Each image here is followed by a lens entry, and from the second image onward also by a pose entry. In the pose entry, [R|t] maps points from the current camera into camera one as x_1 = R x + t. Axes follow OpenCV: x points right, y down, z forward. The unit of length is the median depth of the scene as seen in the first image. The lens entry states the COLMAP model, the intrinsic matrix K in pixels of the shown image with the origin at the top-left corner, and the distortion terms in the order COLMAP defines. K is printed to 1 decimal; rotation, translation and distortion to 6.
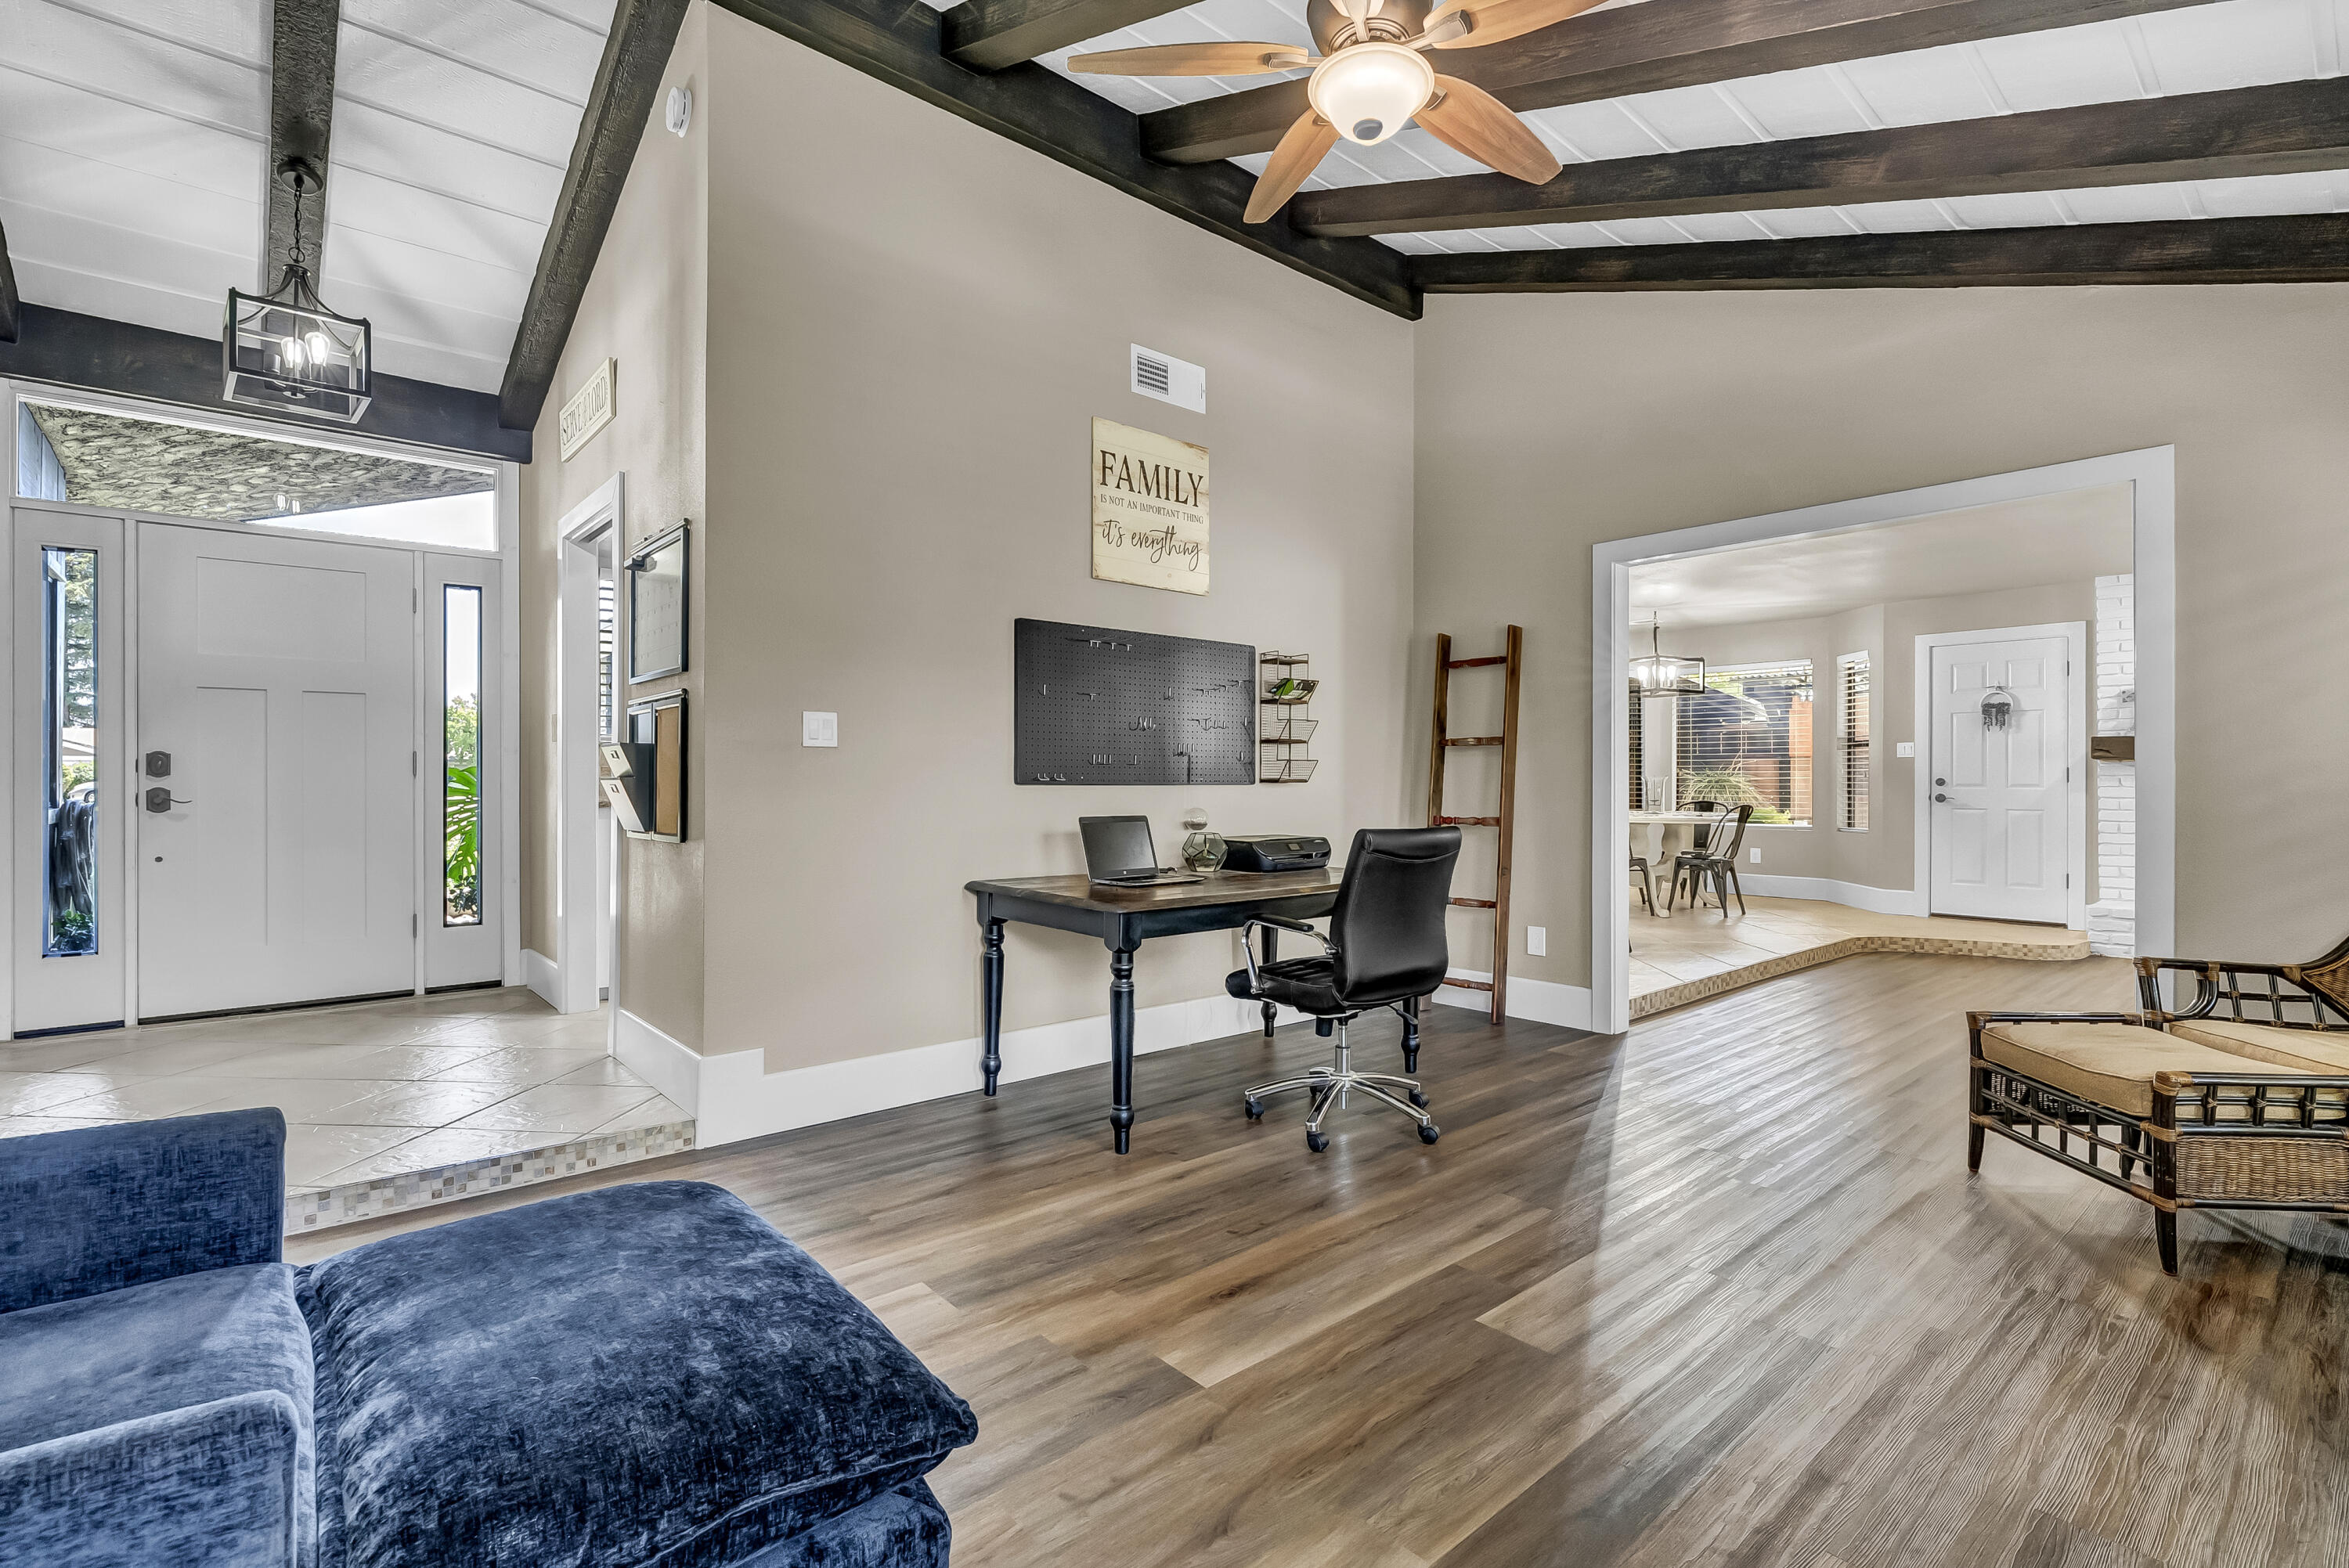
lens RADIAL K [[1074.6, 0, 1180.3], [0, 1074.6, 775.1], [0, 0, 1]] dist [-0.006474, 0.000665]
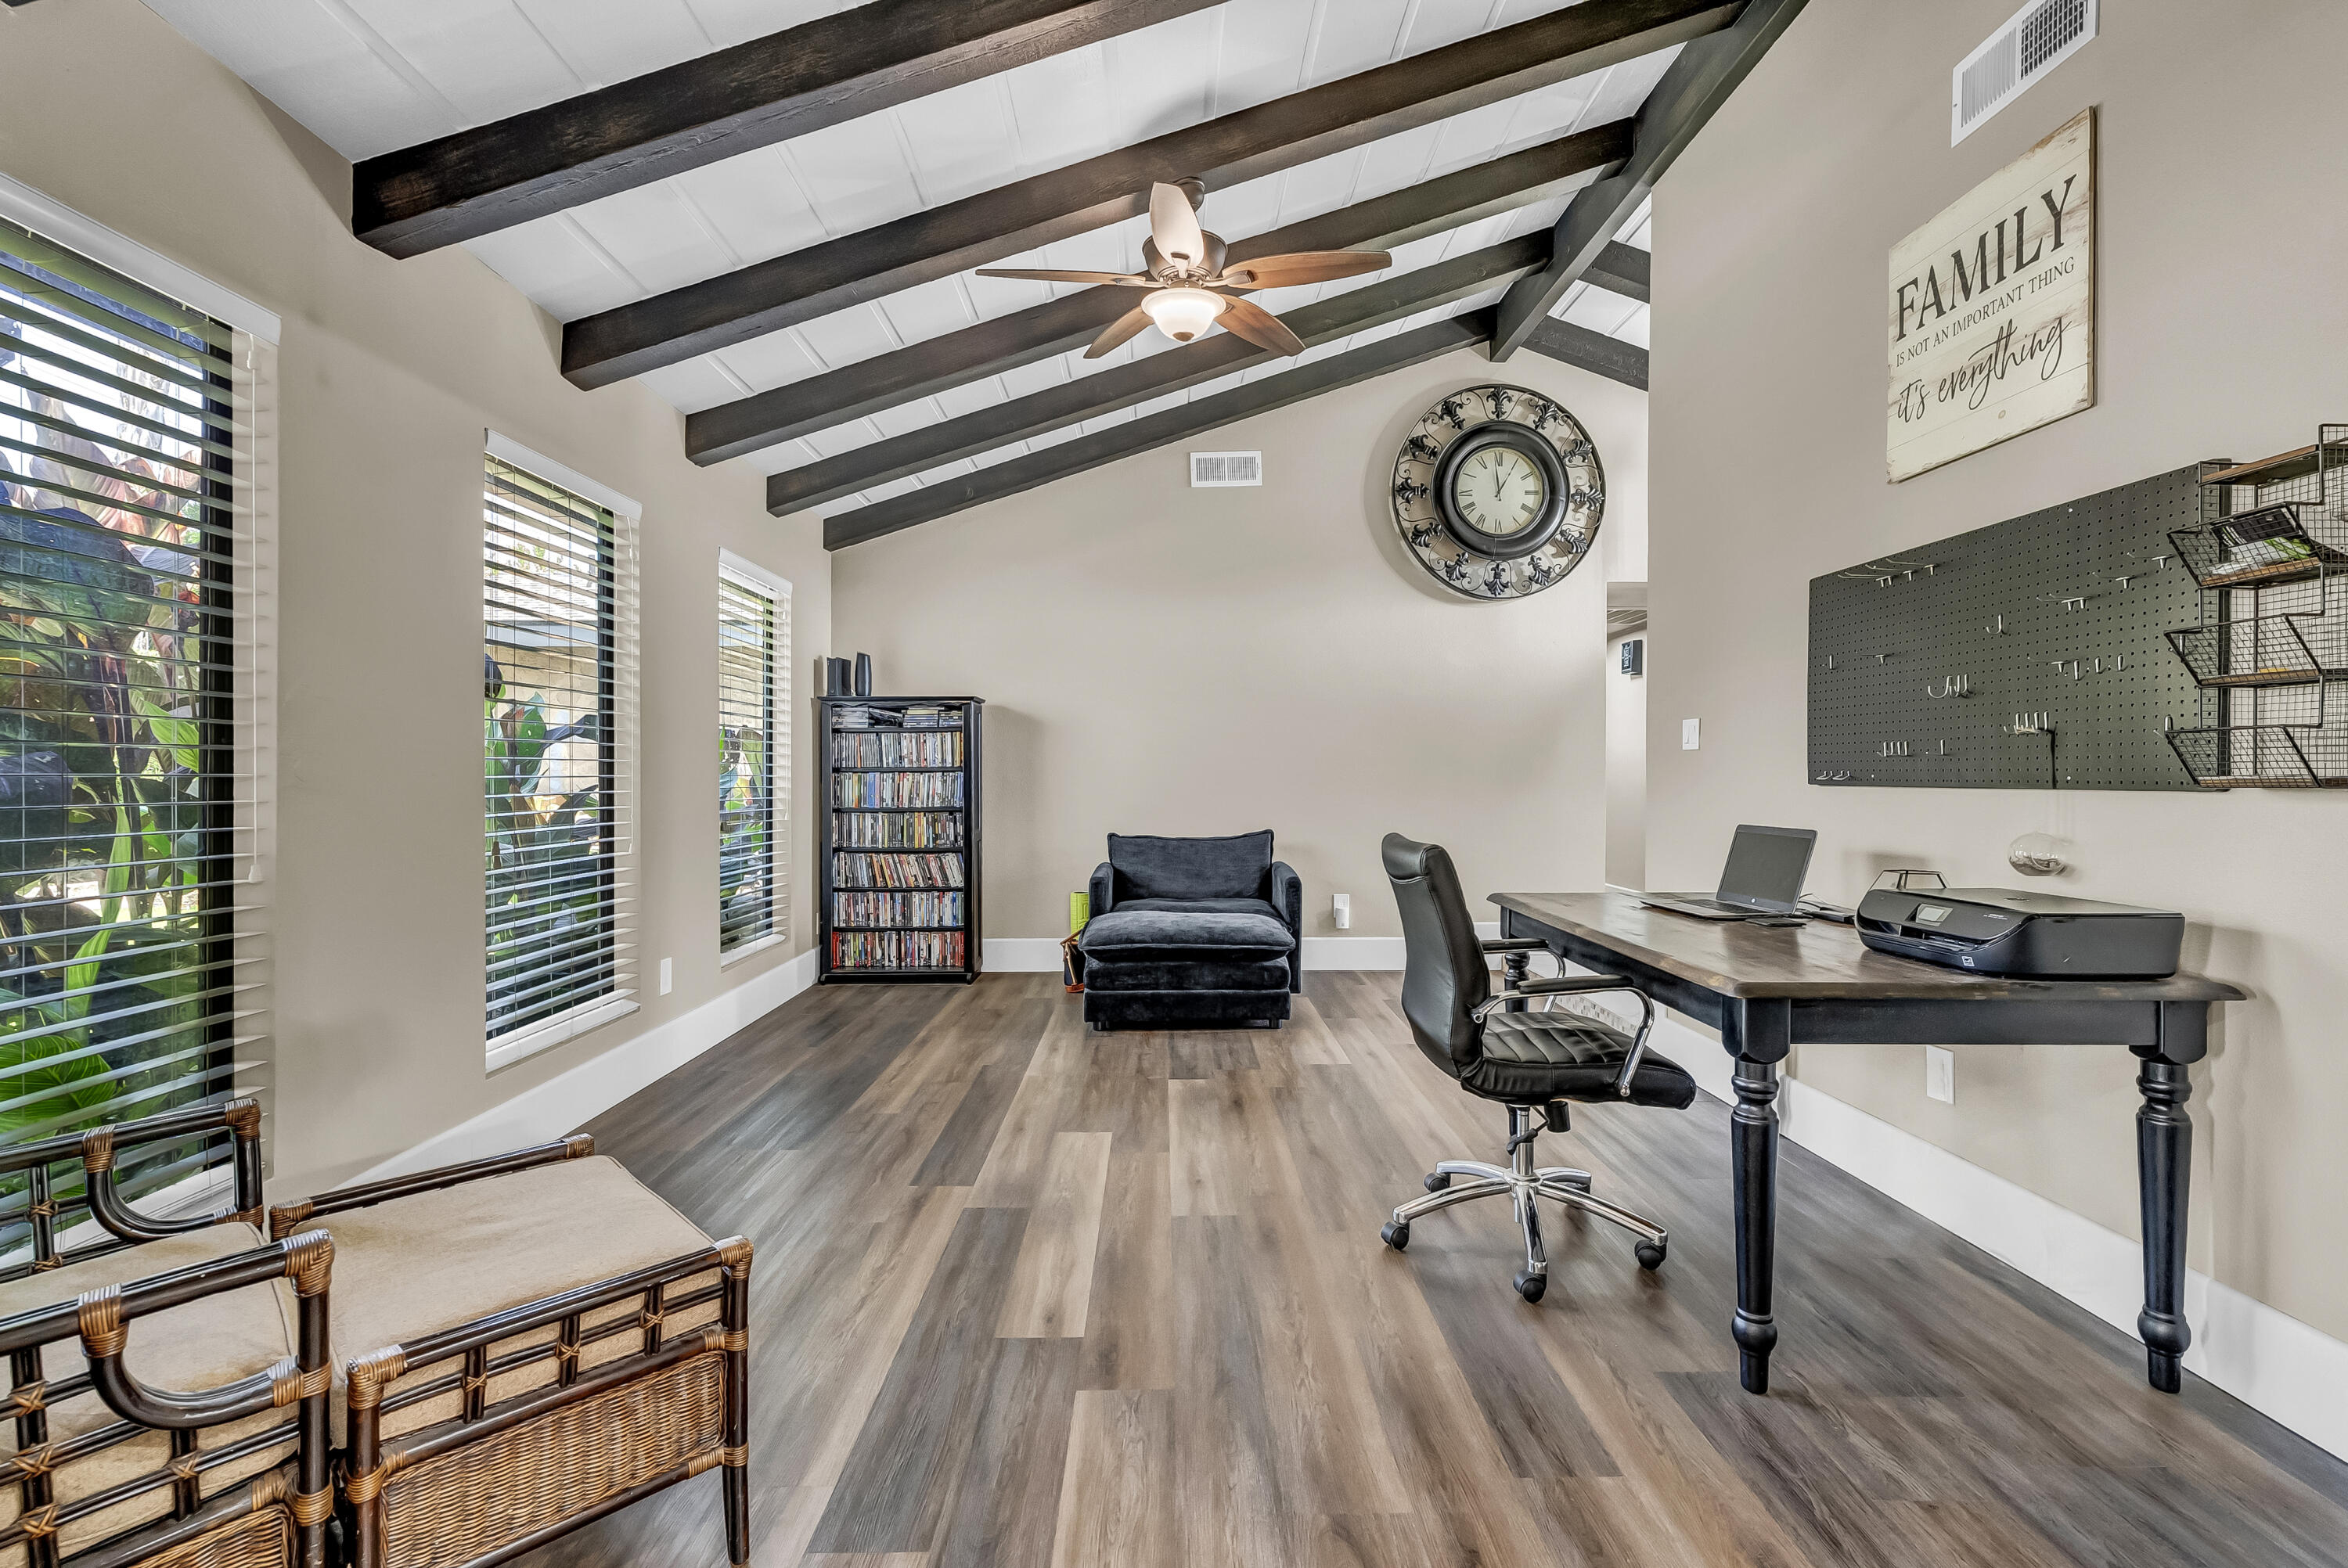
lens RADIAL K [[1074.1, 0, 1175.9], [0, 1074.1, 783.7], [0, 0, 1]] dist [-0.006474, 0.000665]
pose [[-0.643686, 0.001583, -0.765288, 0.707177], [-0.001601, 0.999993, 0.003415, 0.005447], [0.765288, 0.003424, -0.643679, 1.050556]]
